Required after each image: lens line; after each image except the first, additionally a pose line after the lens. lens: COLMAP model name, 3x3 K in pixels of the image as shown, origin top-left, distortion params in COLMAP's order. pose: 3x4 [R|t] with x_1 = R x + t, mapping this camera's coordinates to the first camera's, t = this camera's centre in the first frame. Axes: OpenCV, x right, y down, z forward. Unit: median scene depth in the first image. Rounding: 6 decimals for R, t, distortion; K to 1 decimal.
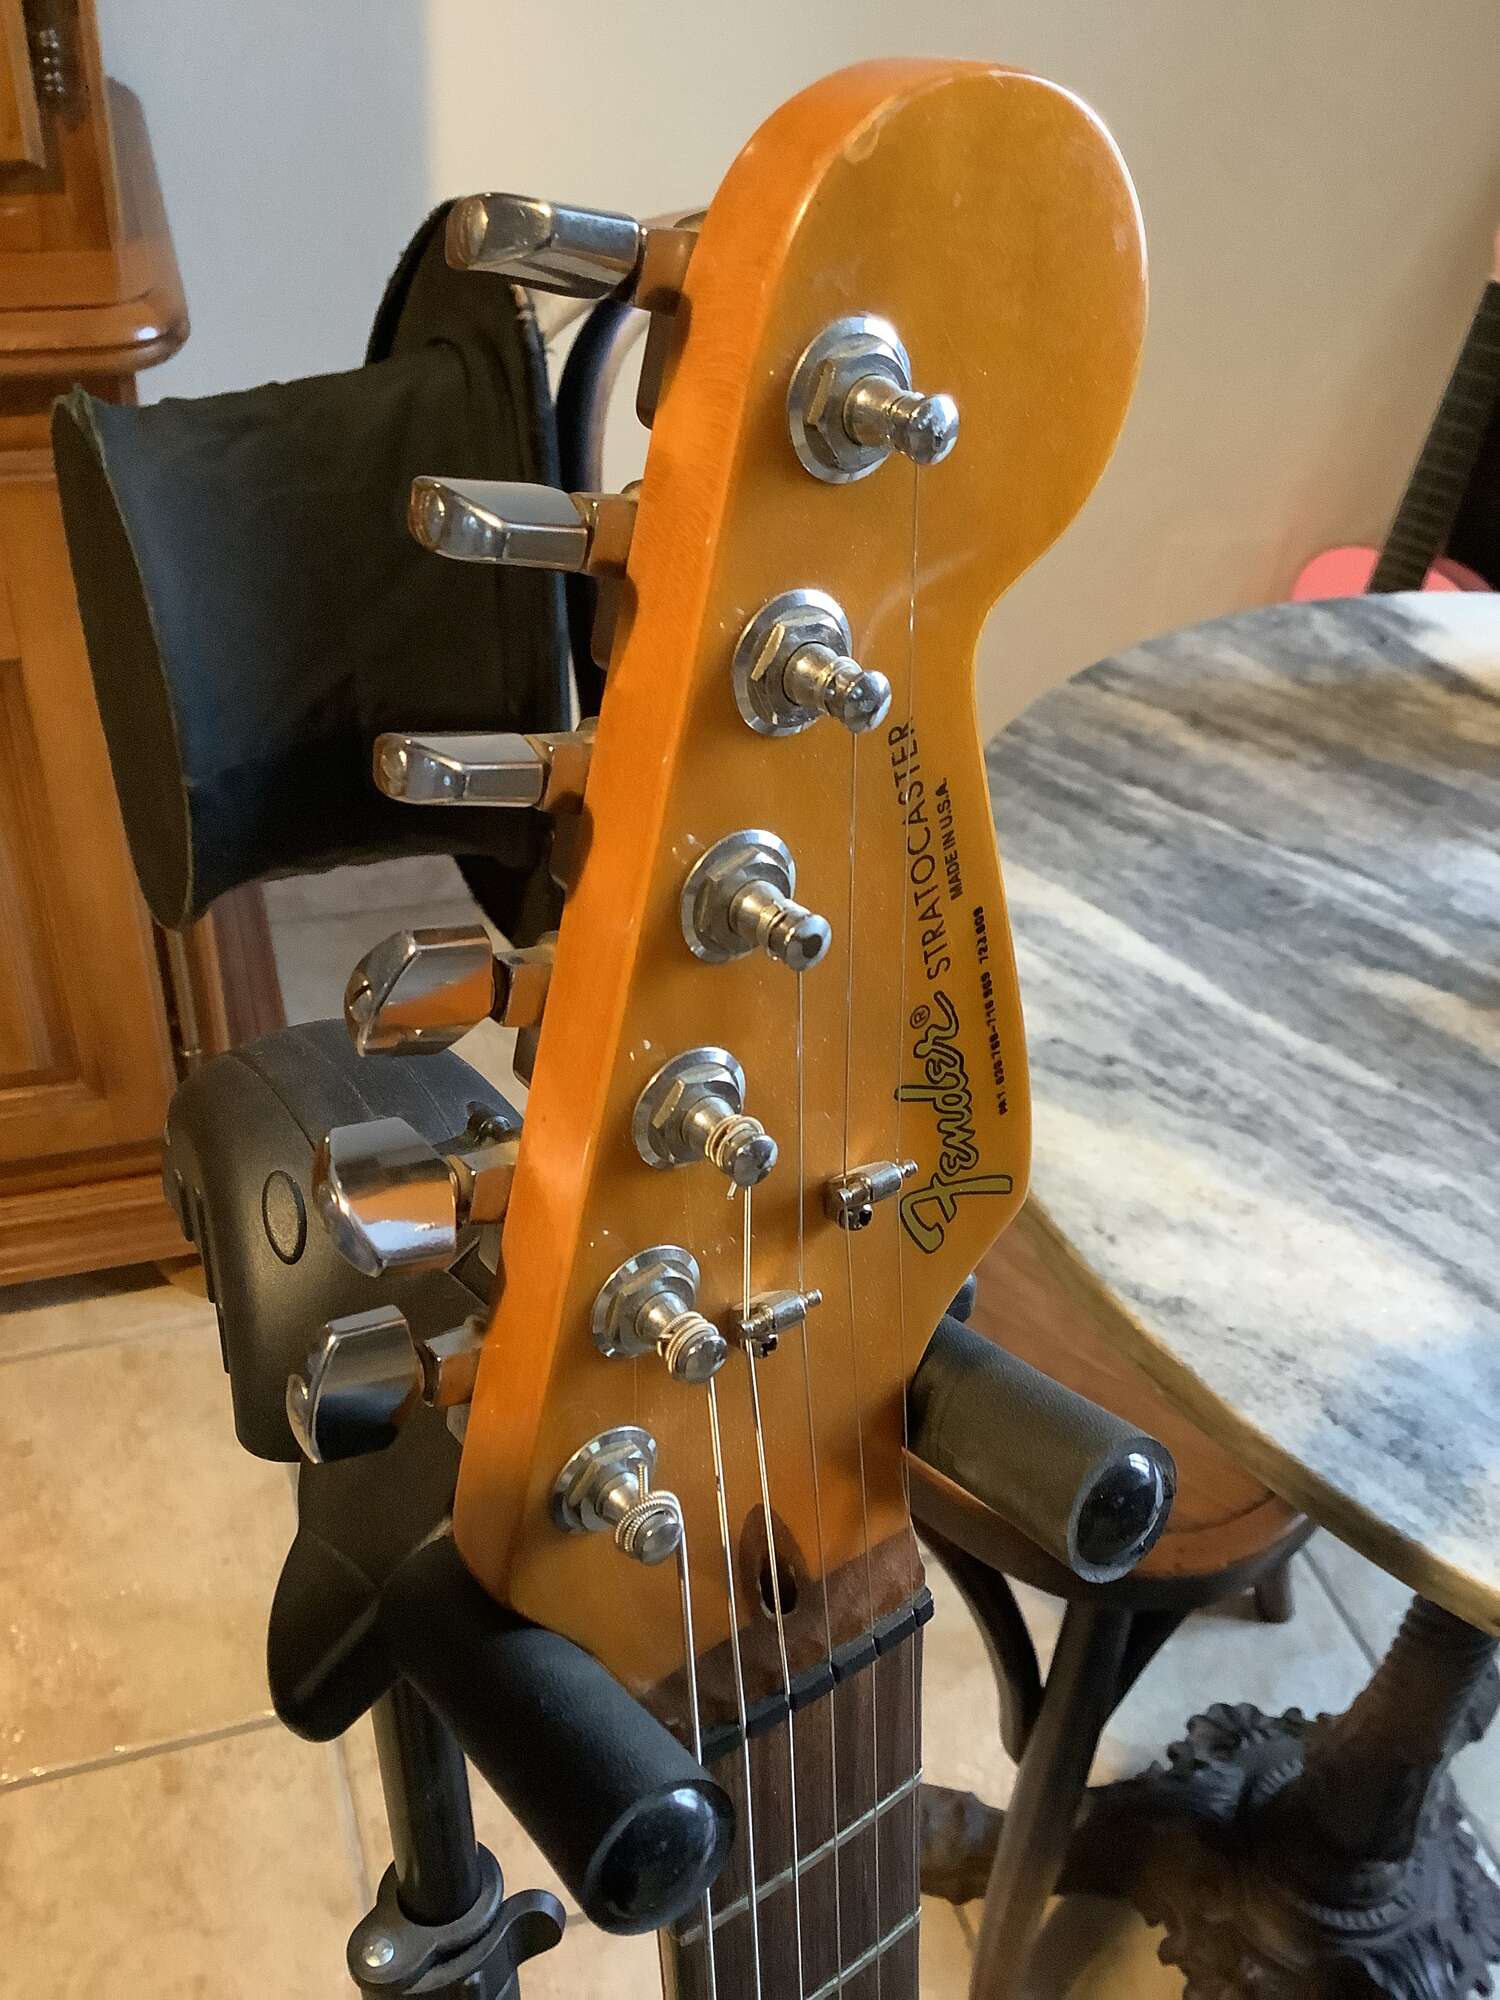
lens RADIAL K [[1940.0, 0, 746.7], [0, 1940.0, 967.8], [0, 0, 1]] dist [0.041661, 0.000000]
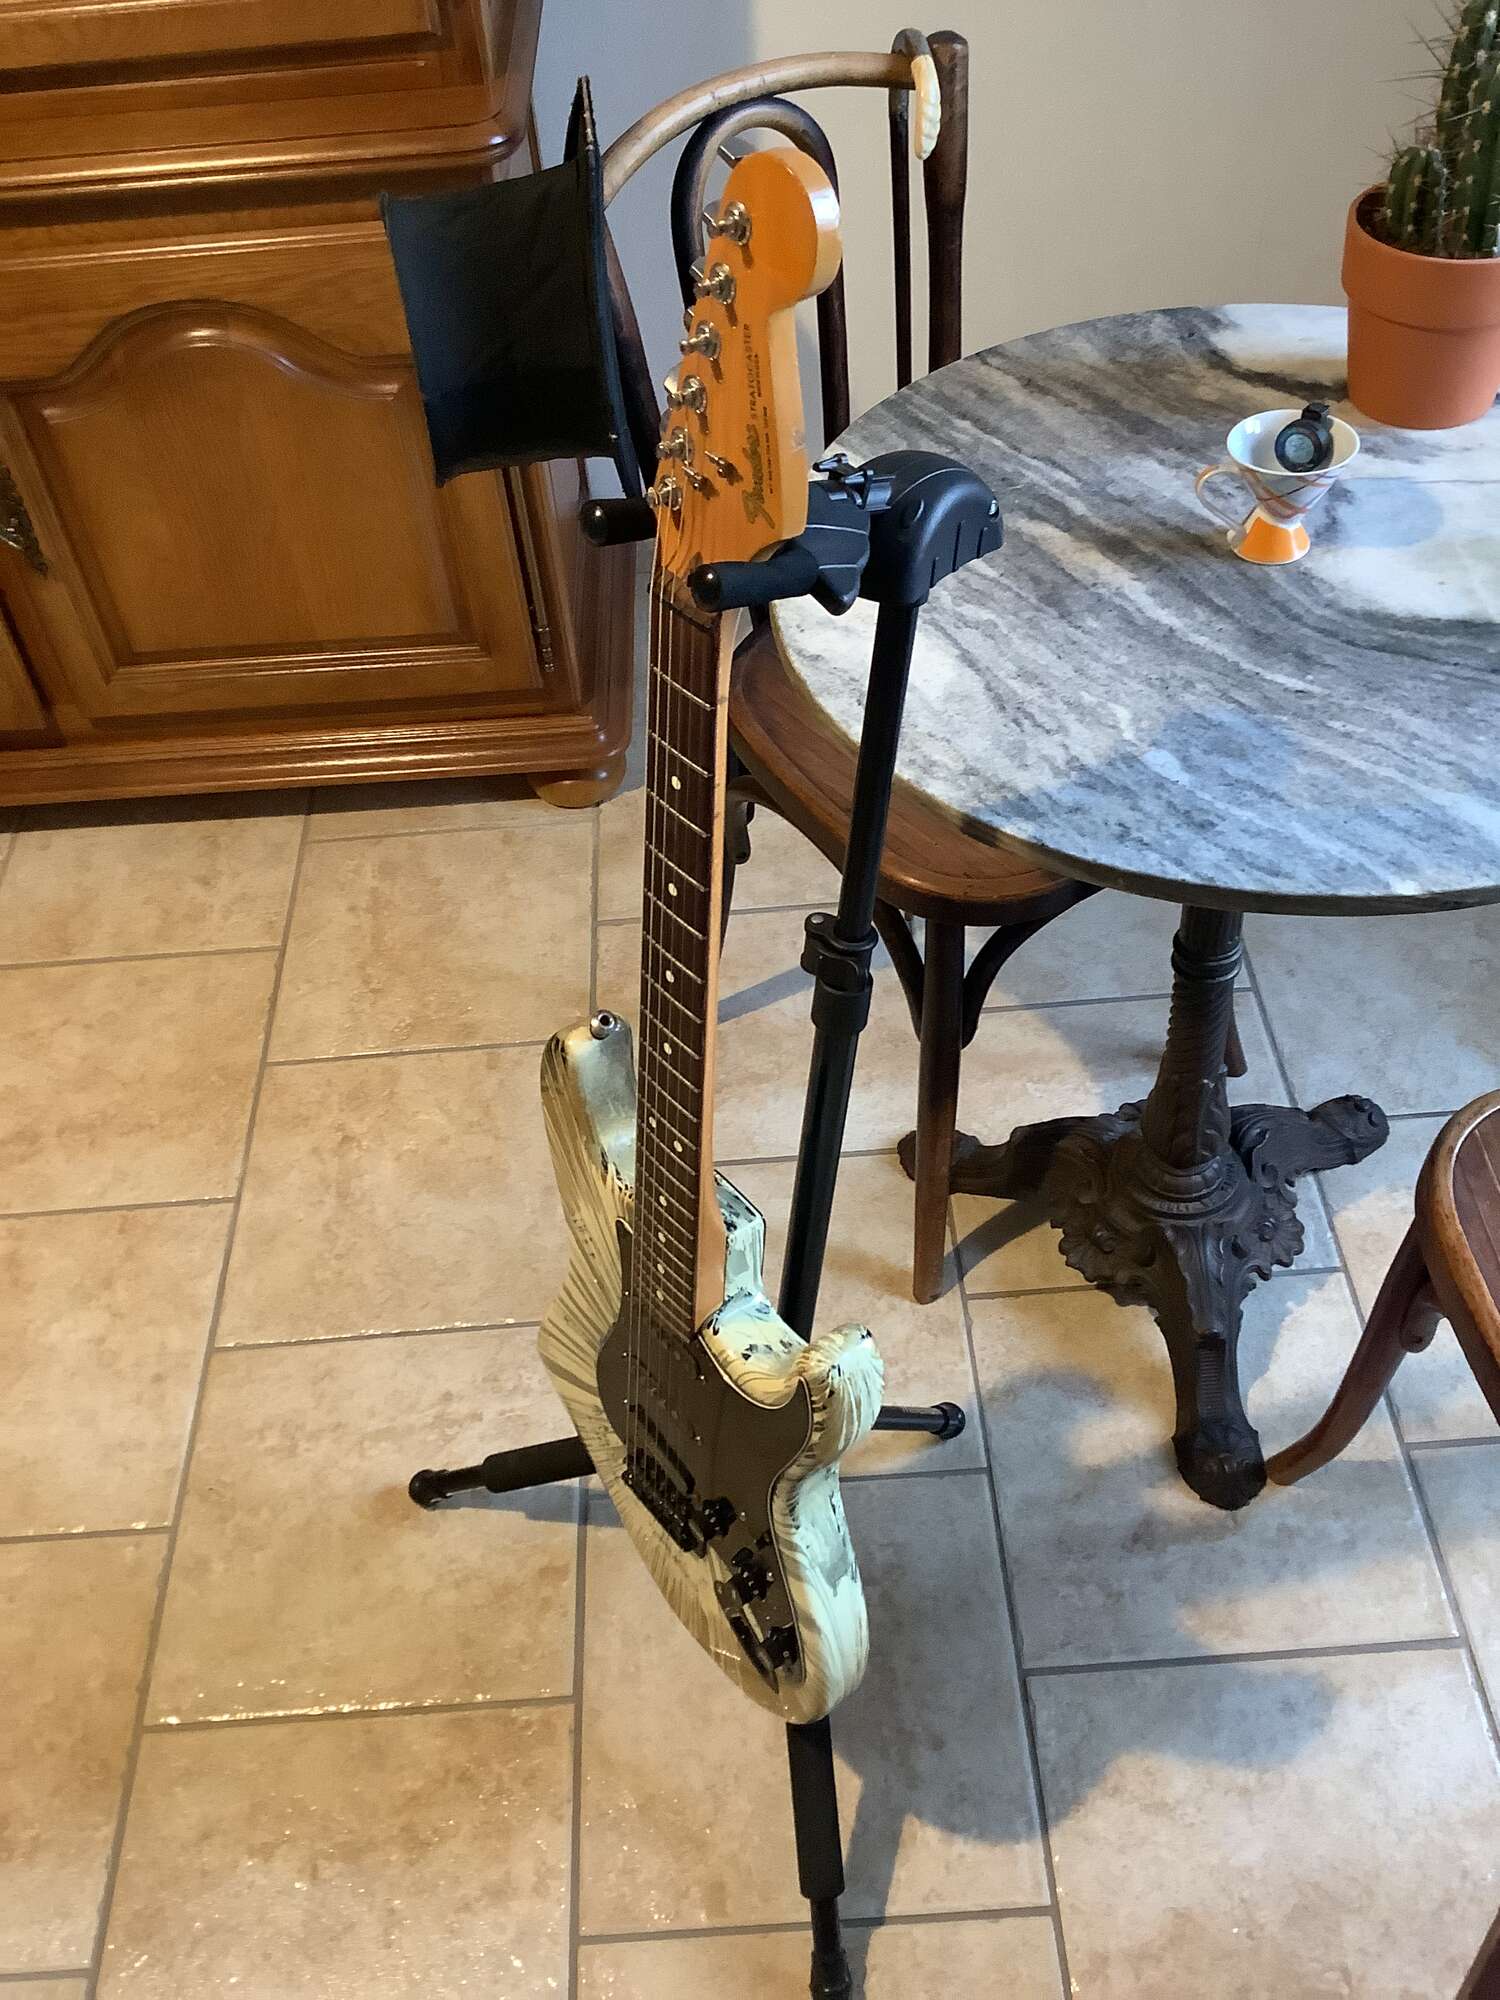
lens RADIAL K [[1940.0, 0, 740.7], [0, 1940.0, 998.9], [0, 0, 1]] dist [0.041661, 0.000000]
pose [[0.949352, 0.105216, -0.296076, 0.427588], [-0.066456, 0.988189, 0.138082, 0.135976], [0.307107, -0.111413, 0.945131, -0.528256]]
